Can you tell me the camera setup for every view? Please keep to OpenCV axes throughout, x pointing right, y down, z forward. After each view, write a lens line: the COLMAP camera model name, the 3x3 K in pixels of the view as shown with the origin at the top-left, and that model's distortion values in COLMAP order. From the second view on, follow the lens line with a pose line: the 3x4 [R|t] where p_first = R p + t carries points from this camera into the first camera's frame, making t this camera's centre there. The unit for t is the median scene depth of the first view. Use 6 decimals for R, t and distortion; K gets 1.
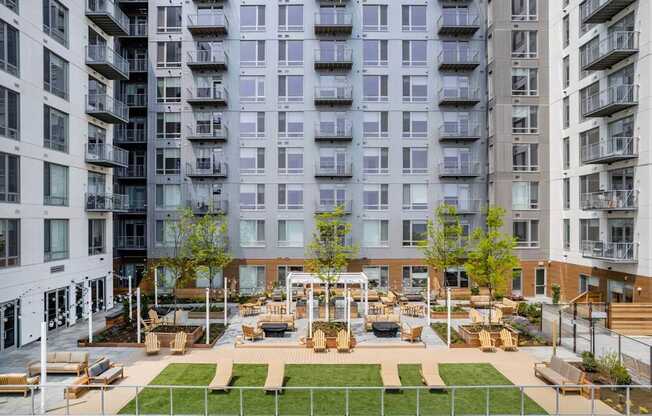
lens RADIAL K [[396.3, 0, 308.0], [0, 396.3, 209.6], [0, 0, 1]] dist [0.001371, 0.000795]
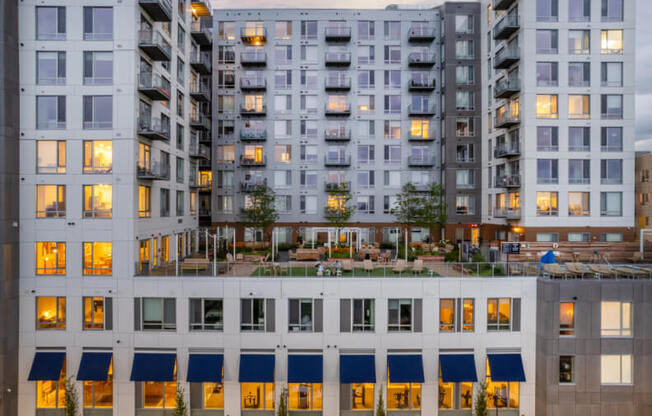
lens RADIAL K [[267.0, 0, 323.4], [0, 267.0, 209.7], [0, 0, 1]] dist [0.001187, 0.000446]
pose [[0.999925, 0.003252, 0.011843, -0.000003], [-0.003359, 0.999953, 0.009070, 0.172284], [-0.011813, -0.009109, 0.999889, -0.003705]]
